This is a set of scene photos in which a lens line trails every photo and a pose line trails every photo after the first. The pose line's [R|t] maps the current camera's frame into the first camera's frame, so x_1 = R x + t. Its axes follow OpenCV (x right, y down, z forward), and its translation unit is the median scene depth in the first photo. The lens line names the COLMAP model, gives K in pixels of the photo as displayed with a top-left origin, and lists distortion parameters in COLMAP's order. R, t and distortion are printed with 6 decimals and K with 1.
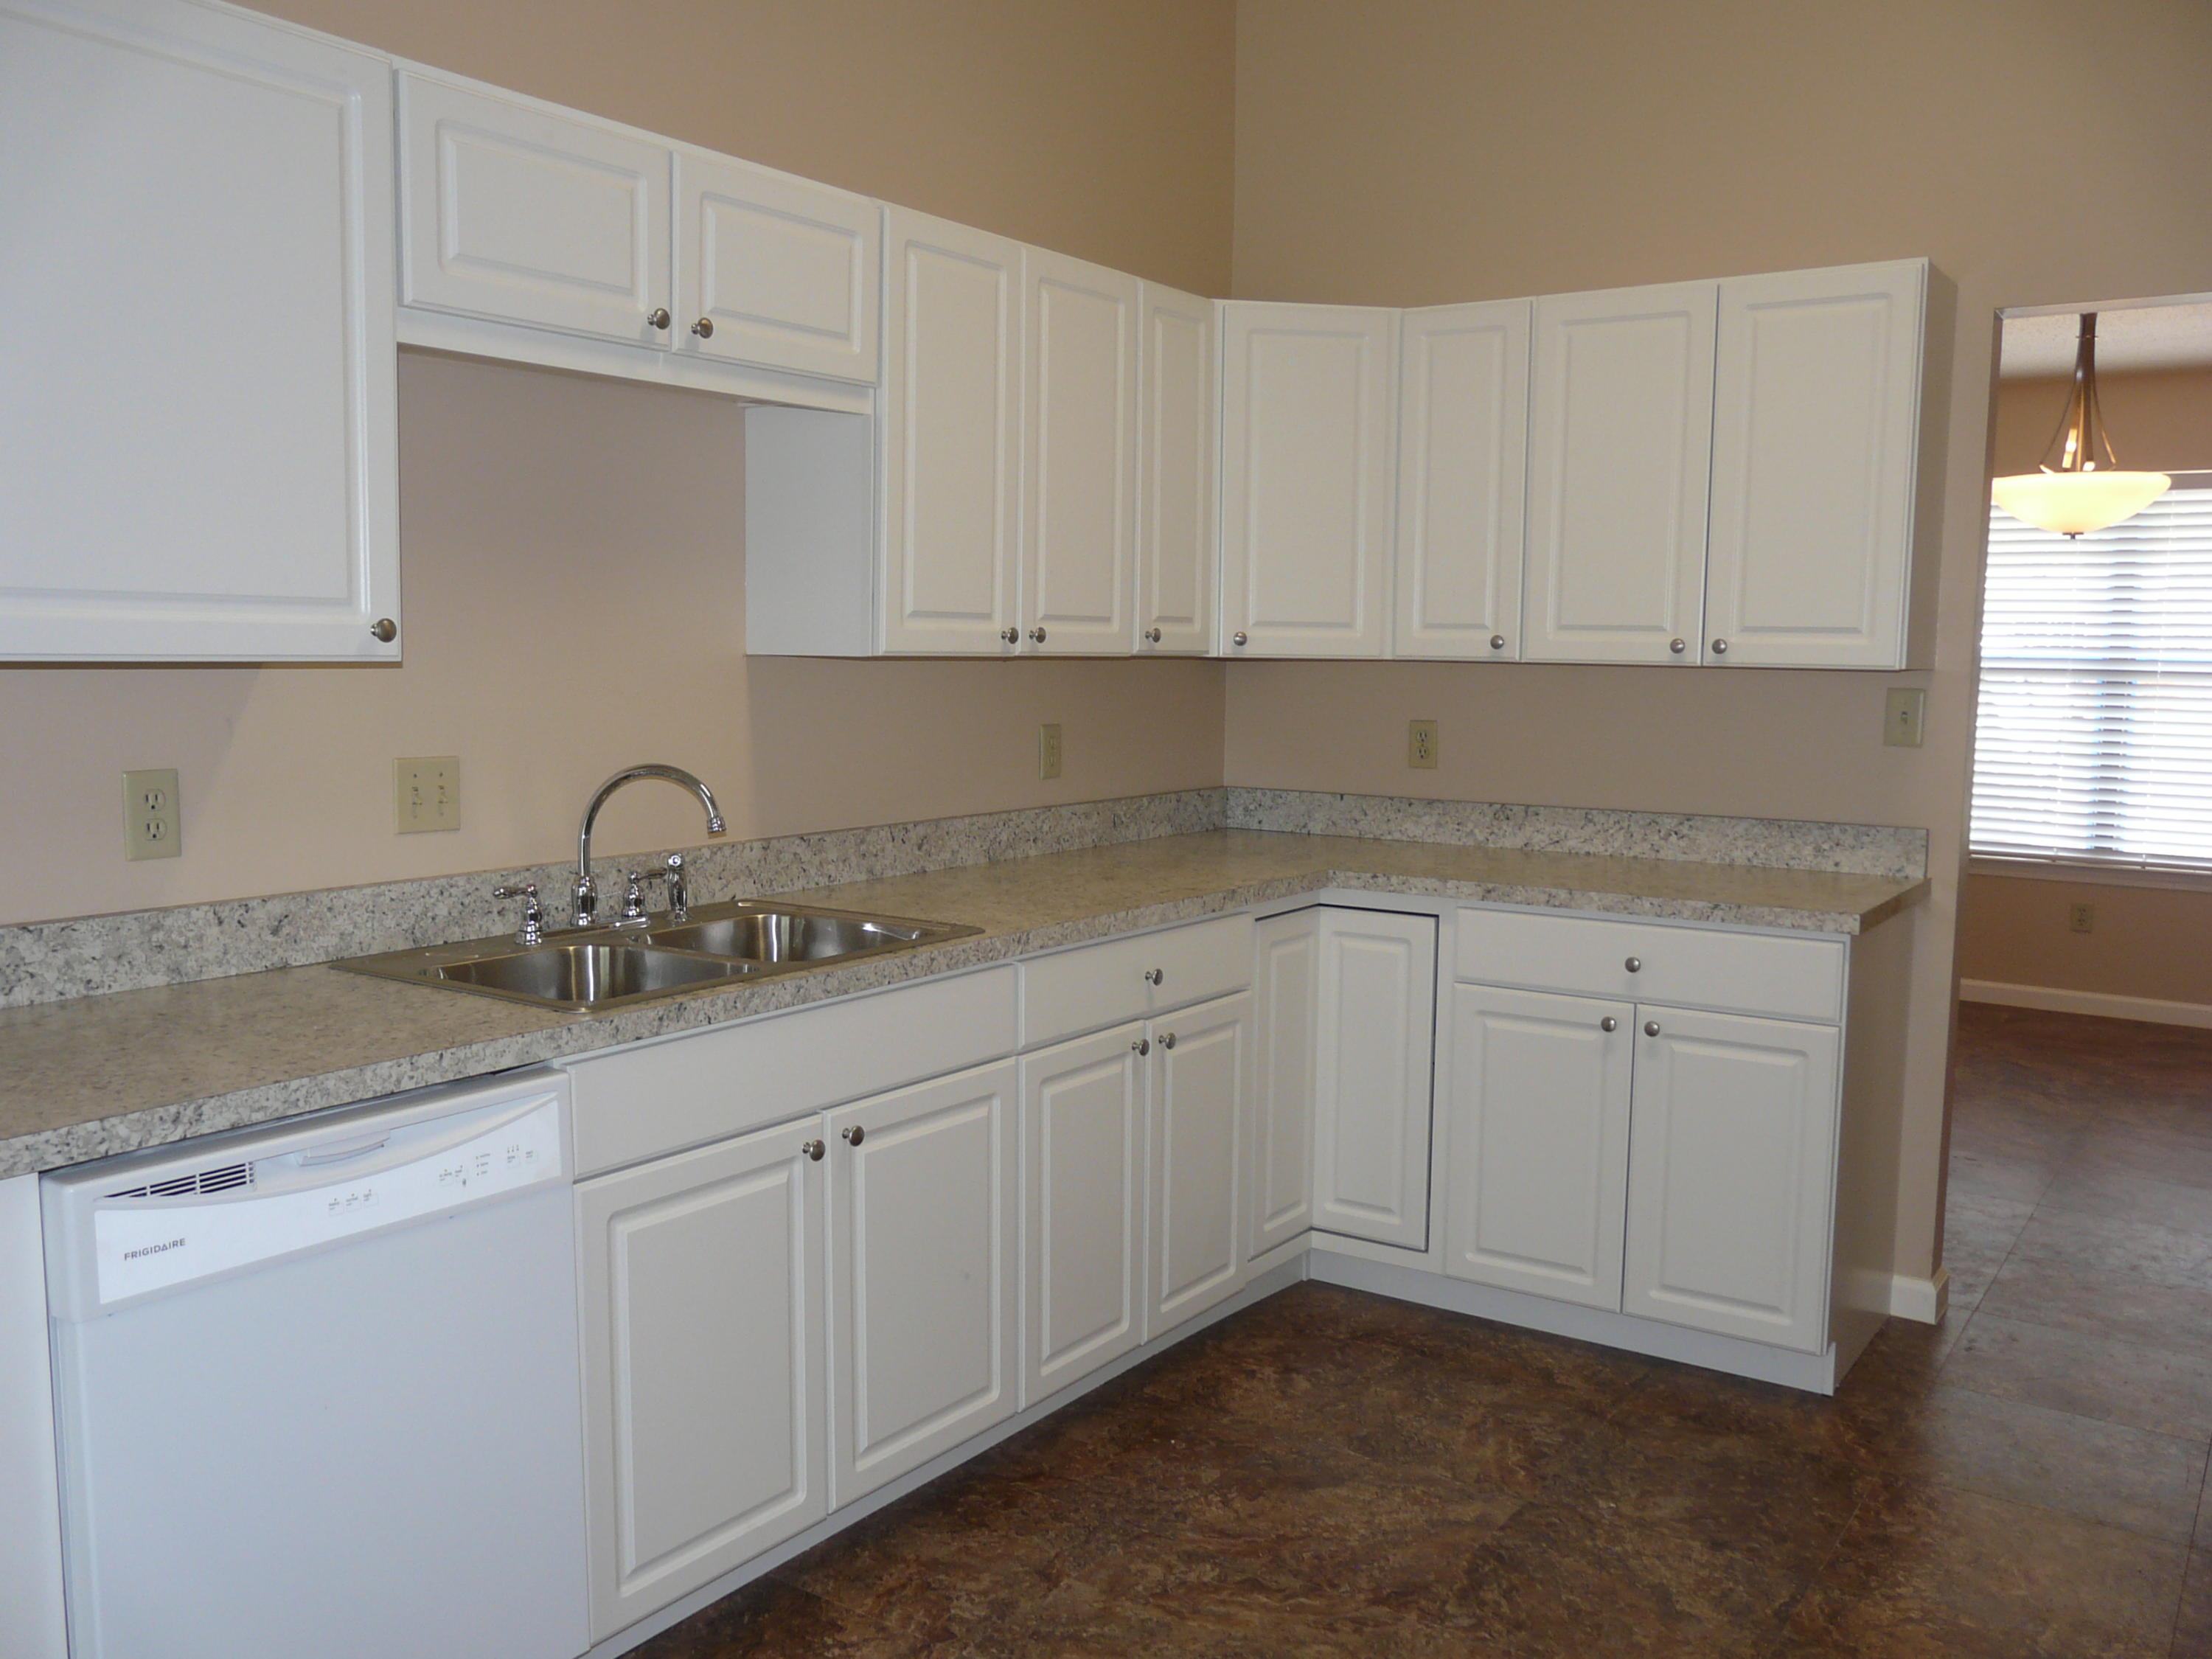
lens RADIAL K [[1840.3, 0, 1097.9], [0, 1840.3, 843.3], [0, 0, 1]] dist [-0.083565, 0.115462]
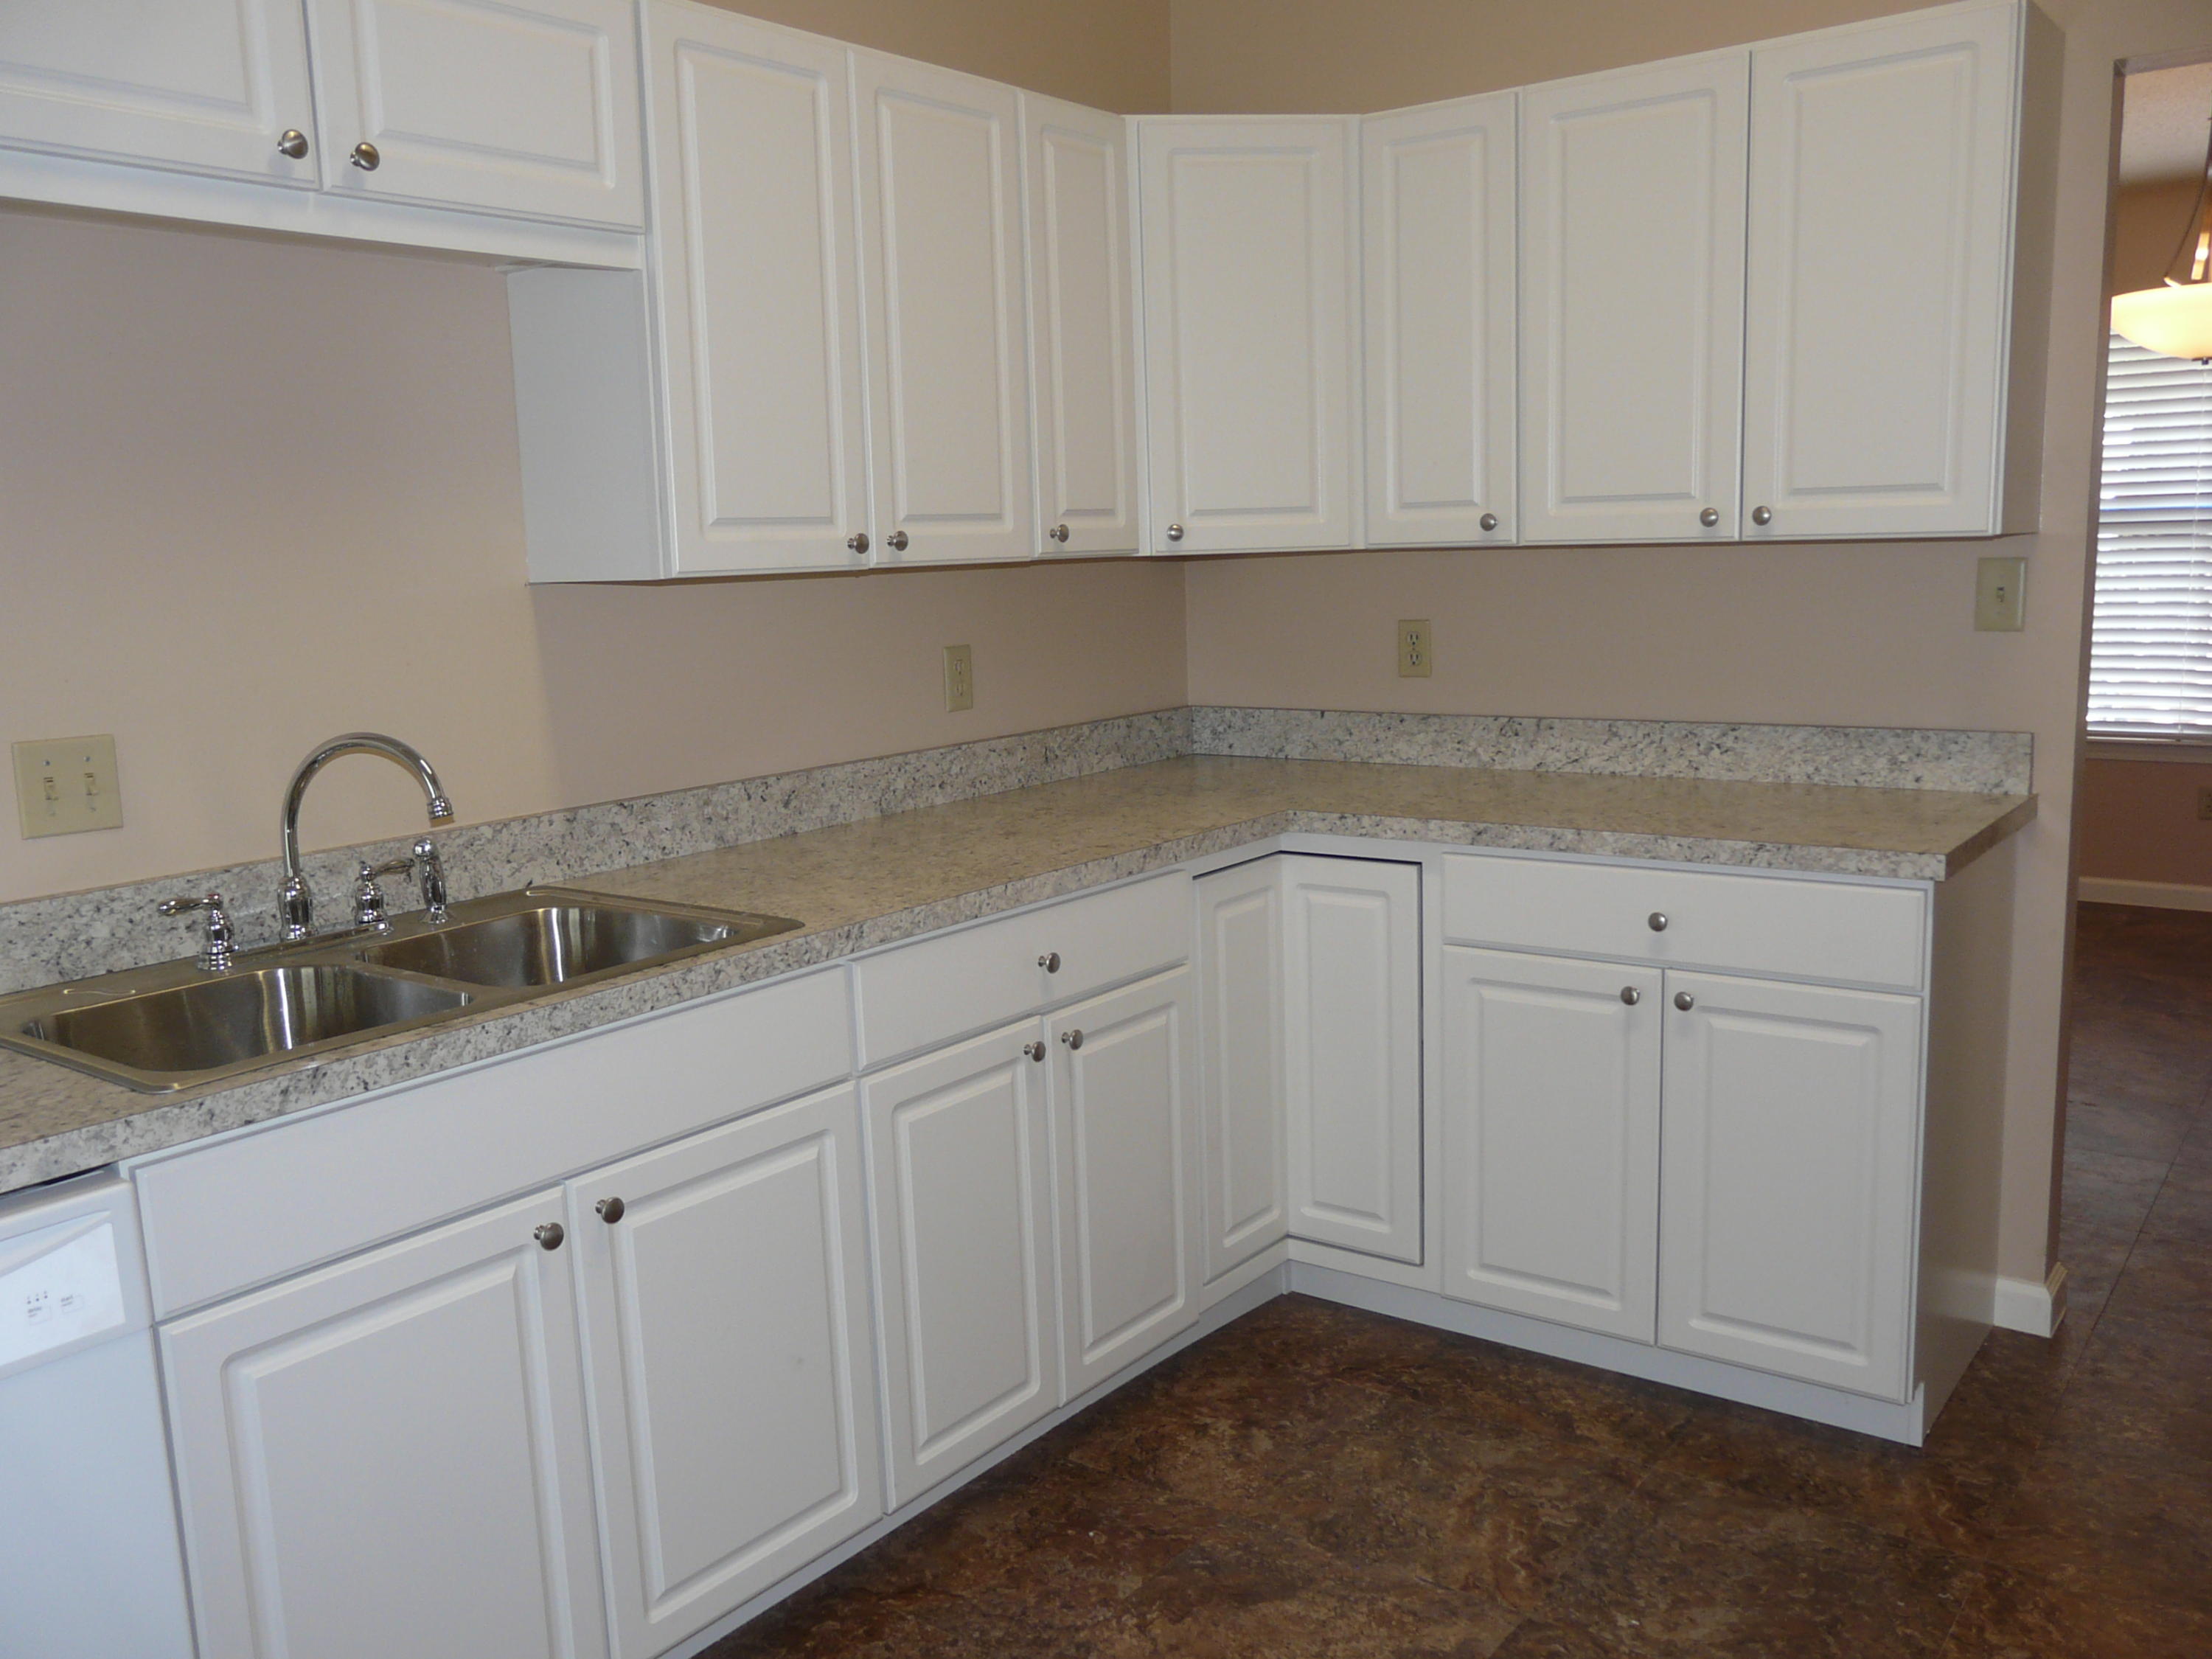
lens RADIAL K [[1840.3, 0, 1097.0], [0, 1840.3, 843.8], [0, 0, 1]] dist [-0.083565, 0.115462]
pose [[0.998127, -0.038244, -0.047747, 0.090768], [0.040864, 0.997641, 0.055157, -0.022330], [0.045525, -0.057005, 0.997335, 0.201900]]
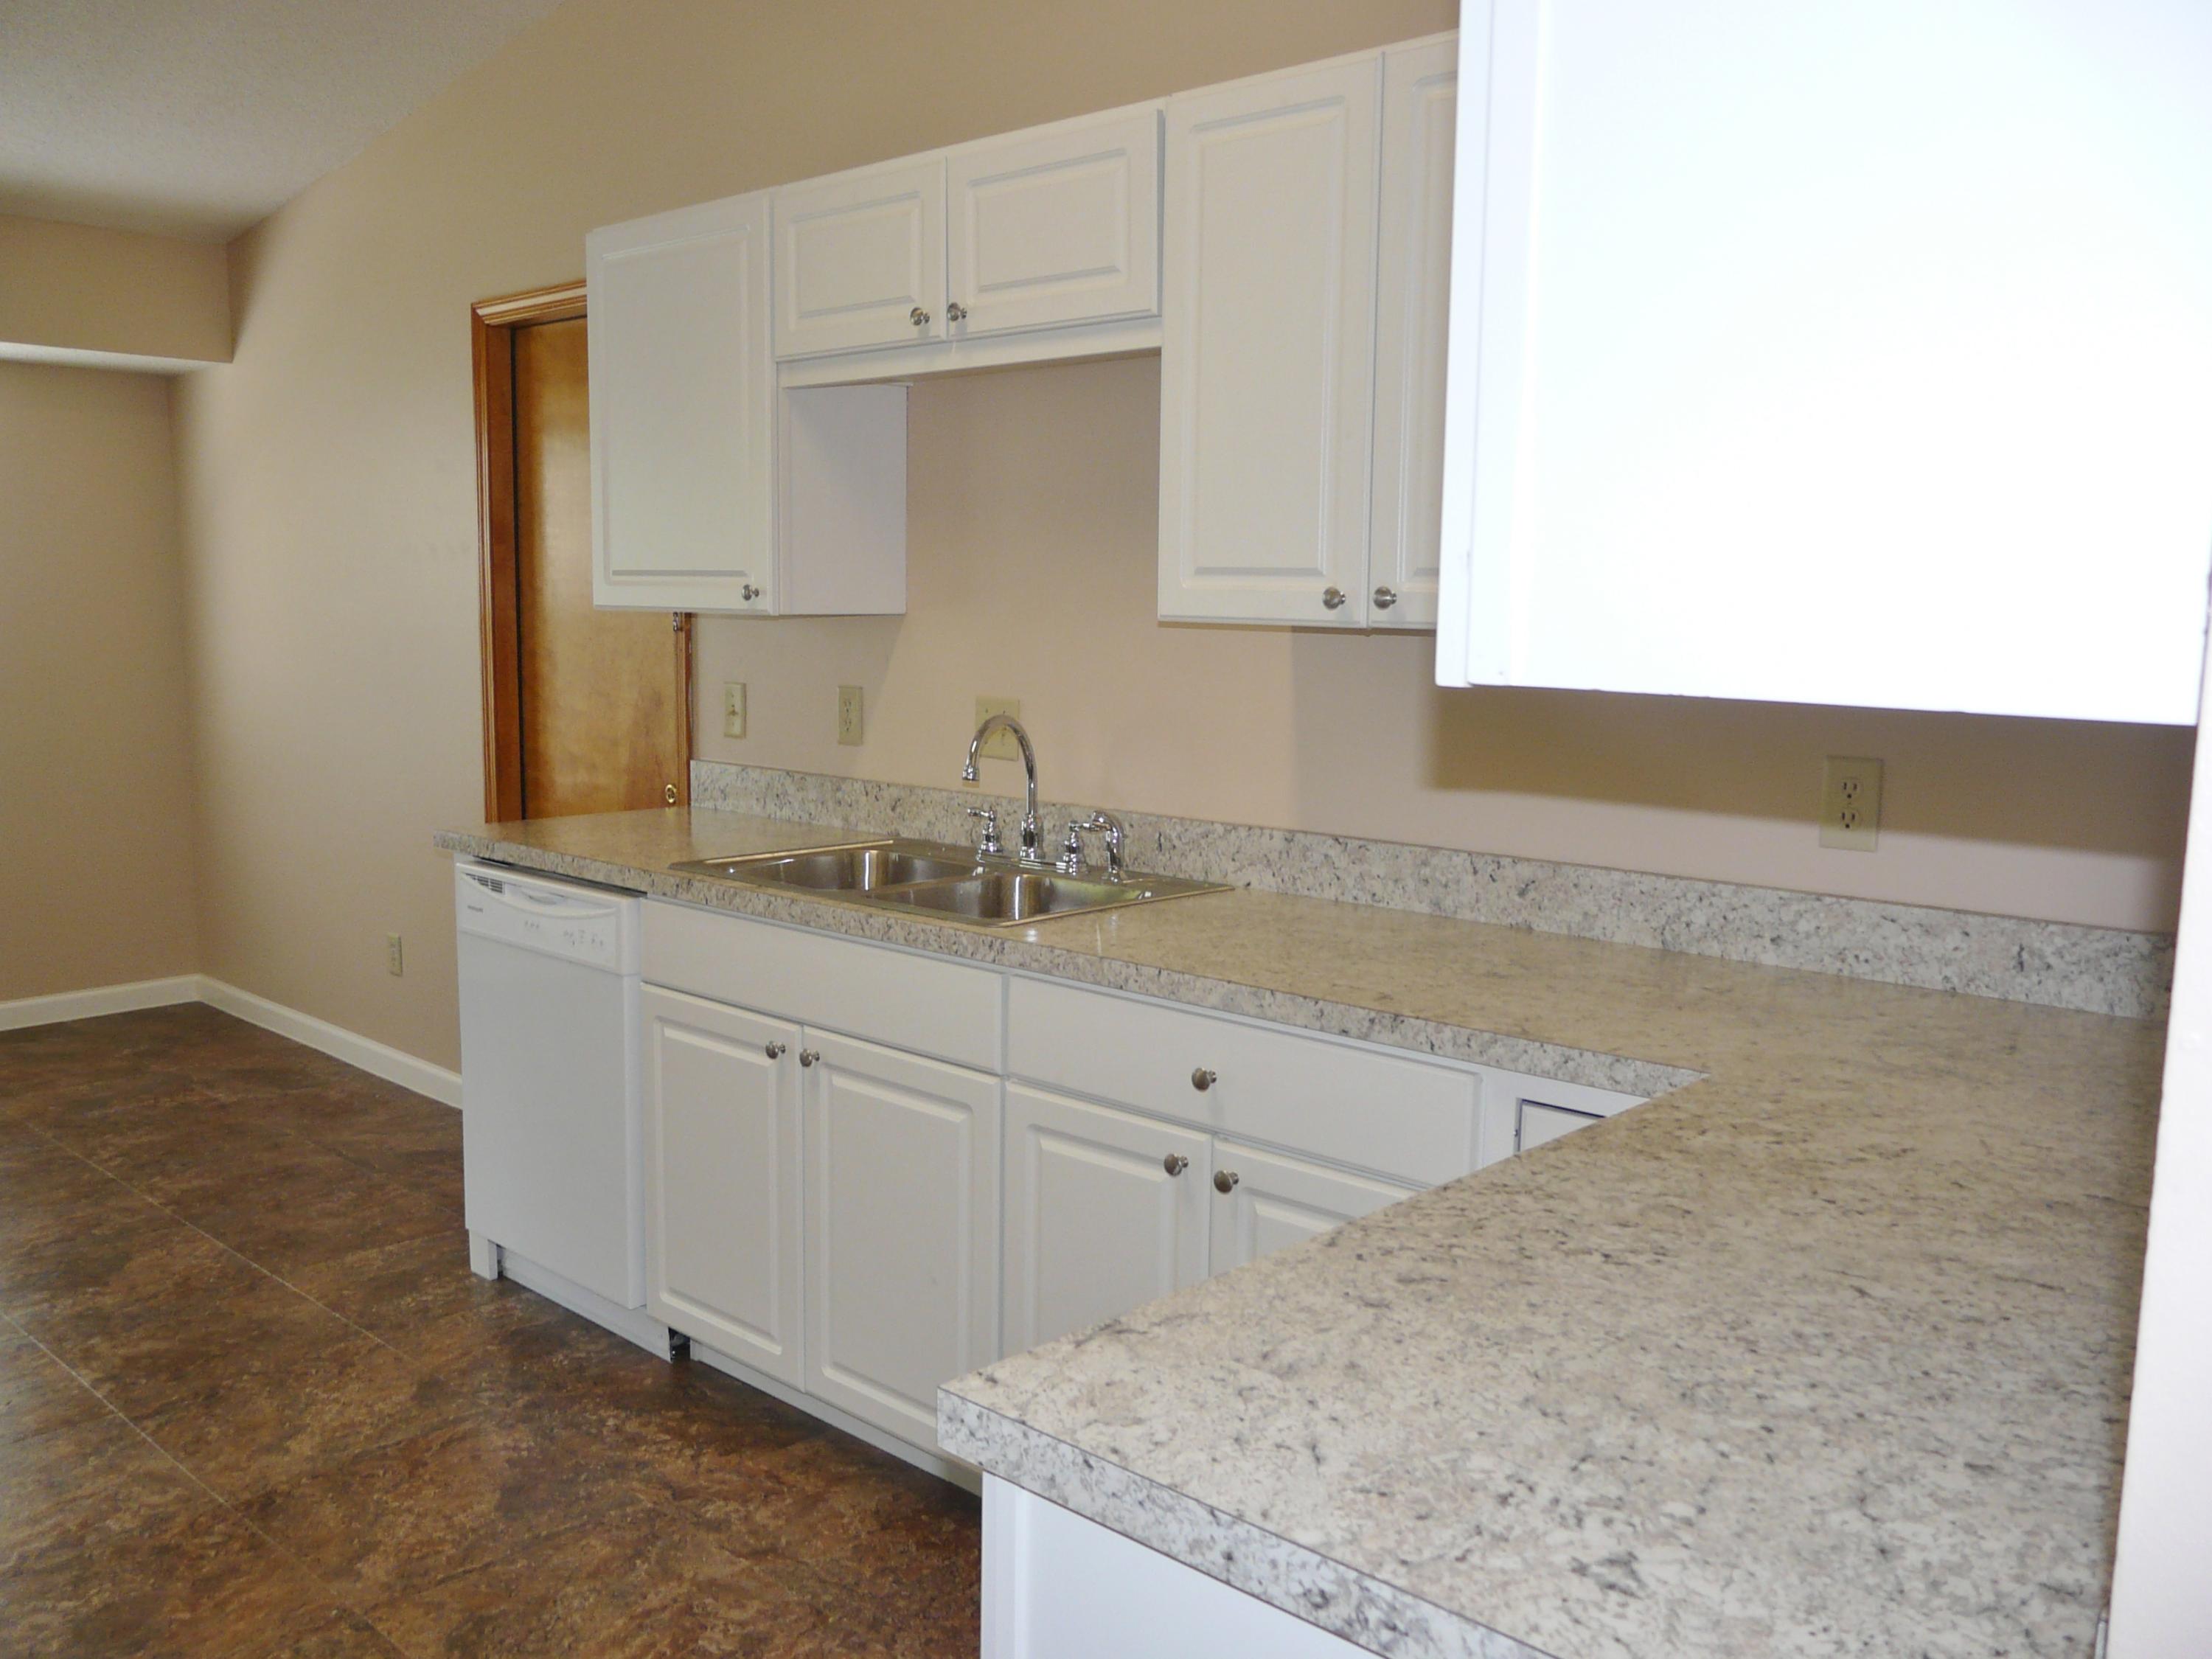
lens RADIAL K [[1840.3, 0, 1098.1], [0, 1840.3, 846.8], [0, 0, 1]] dist [-0.083565, 0.115462]
pose [[-0.137679, 0.119399, -0.983254, 0.711855], [-0.124720, 0.982716, 0.136797, -0.105226], [0.982593, 0.141465, -0.120408, 1.022831]]
